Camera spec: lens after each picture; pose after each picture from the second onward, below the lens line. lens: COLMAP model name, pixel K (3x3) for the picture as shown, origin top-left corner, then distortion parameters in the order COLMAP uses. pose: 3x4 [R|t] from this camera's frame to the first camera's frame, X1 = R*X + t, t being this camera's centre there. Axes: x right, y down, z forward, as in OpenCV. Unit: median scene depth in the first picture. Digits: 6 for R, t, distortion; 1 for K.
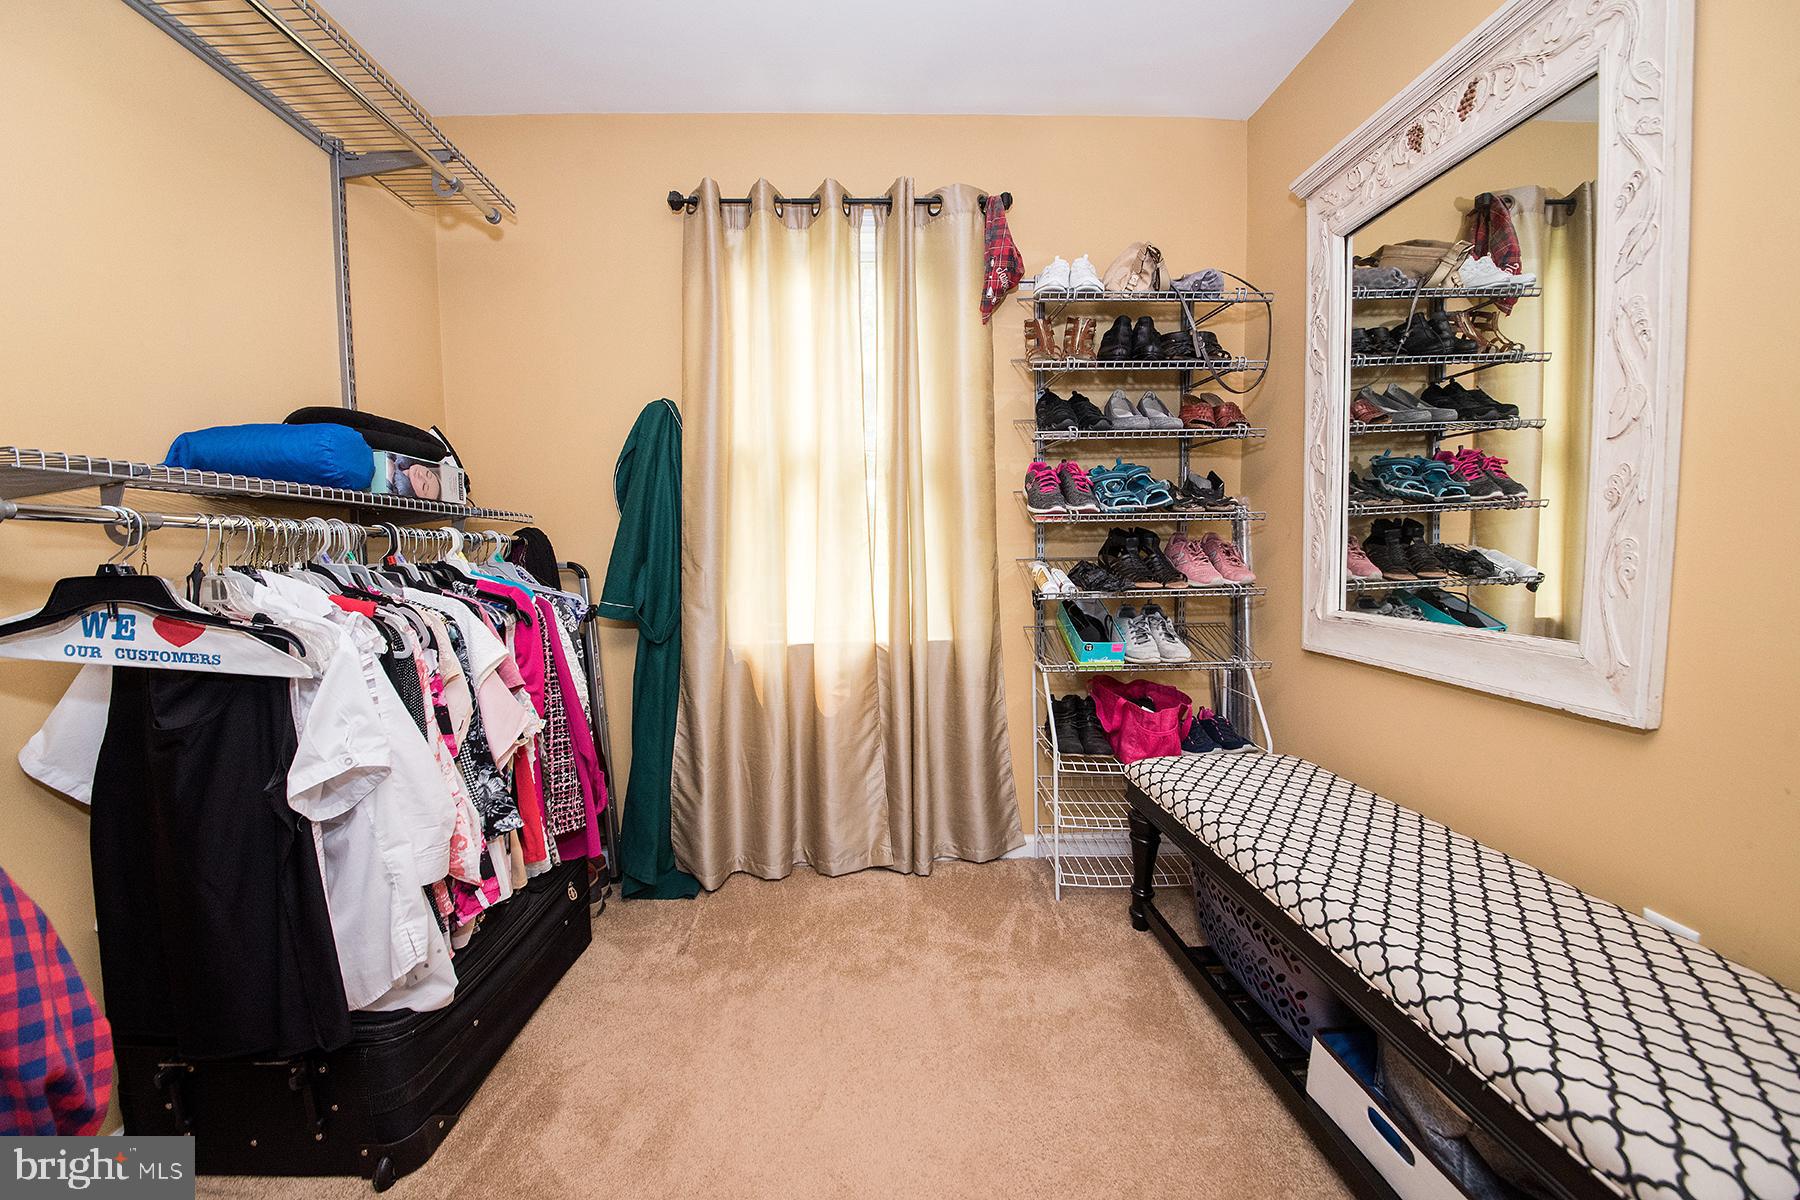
lens RADIAL K [[642.8, 0, 895.1], [0, 642.8, 609.5], [0, 0, 1]] dist [-0.021129, 0.000030]
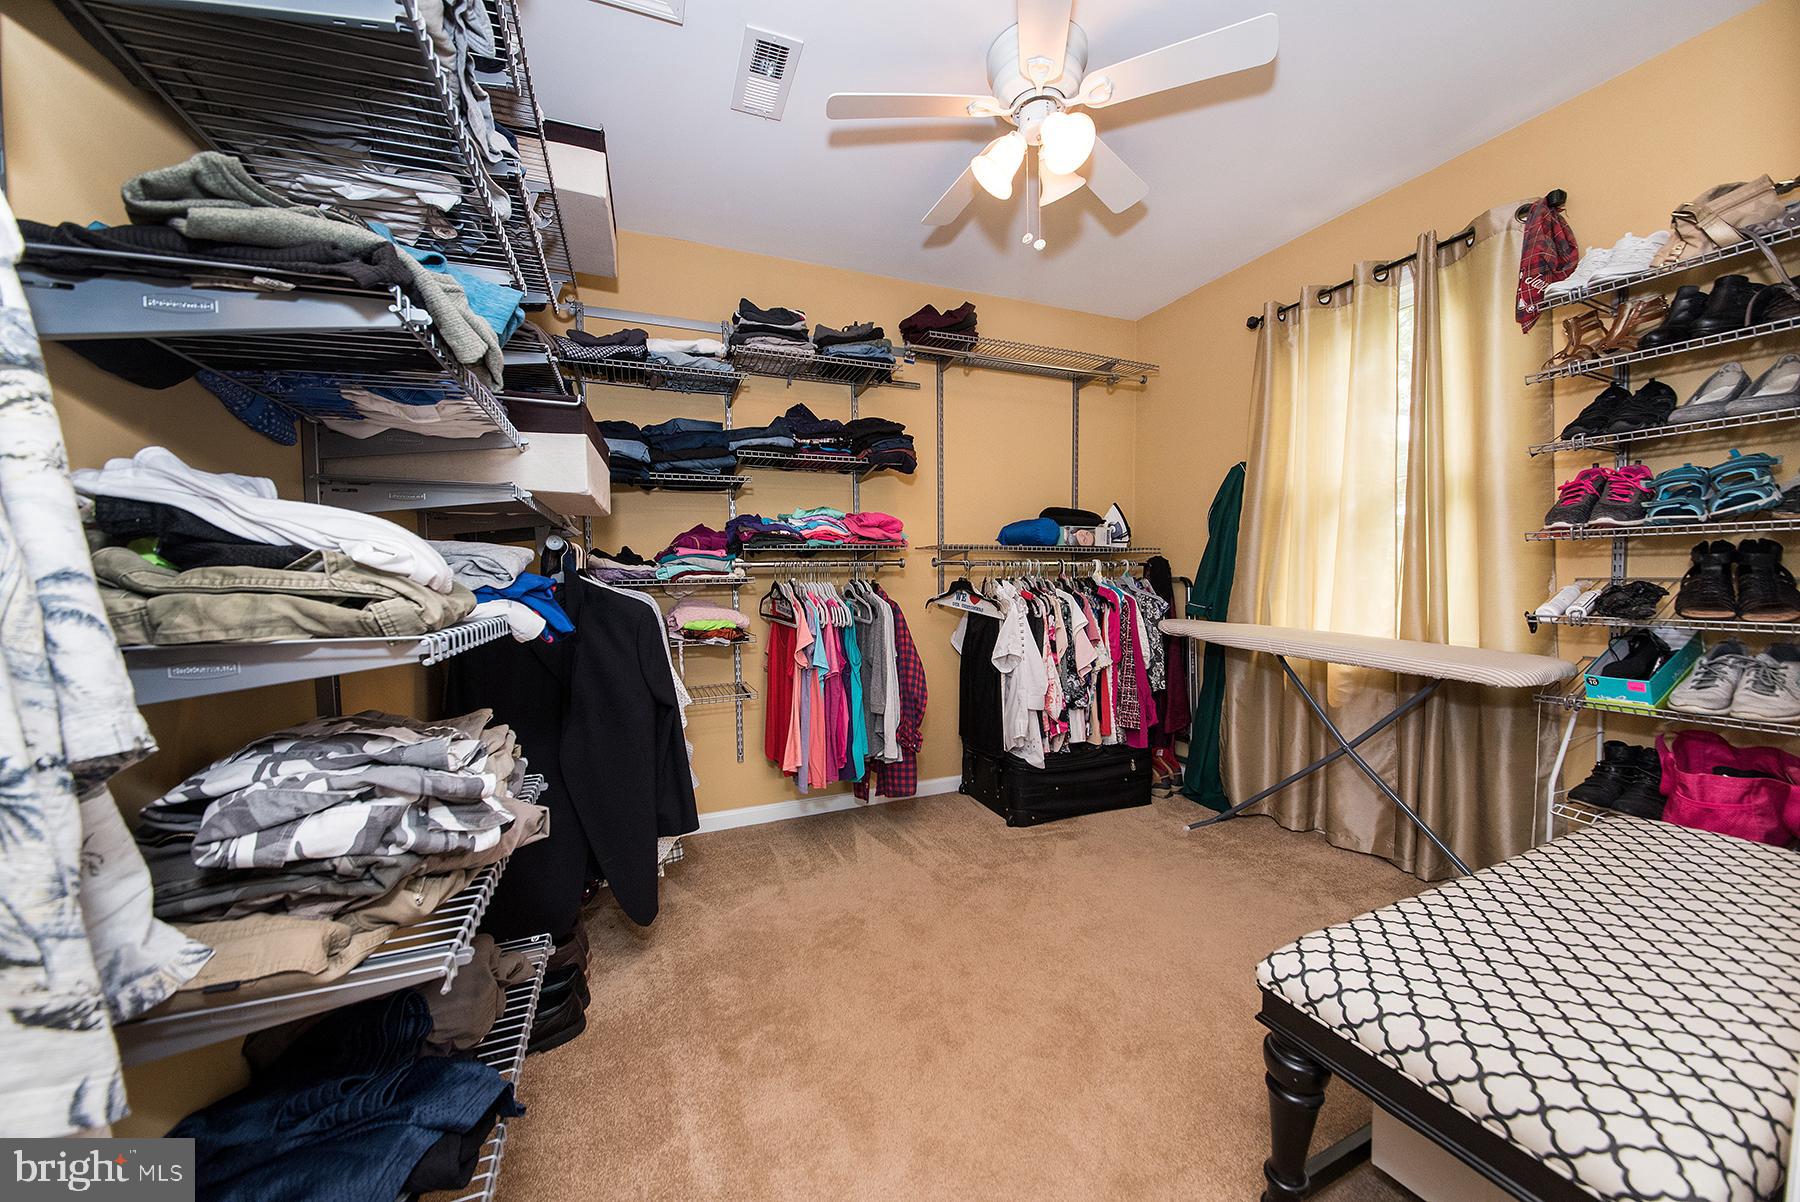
lens RADIAL K [[642.8, 0, 895.1], [0, 642.8, 610.5], [0, 0, 1]] dist [-0.021129, 0.000030]
pose [[0.336190, 0.056807, -0.940080, 1.110682], [-0.068153, 0.997030, 0.035876, -0.000274], [0.939325, 0.052008, 0.339063, -0.287130]]
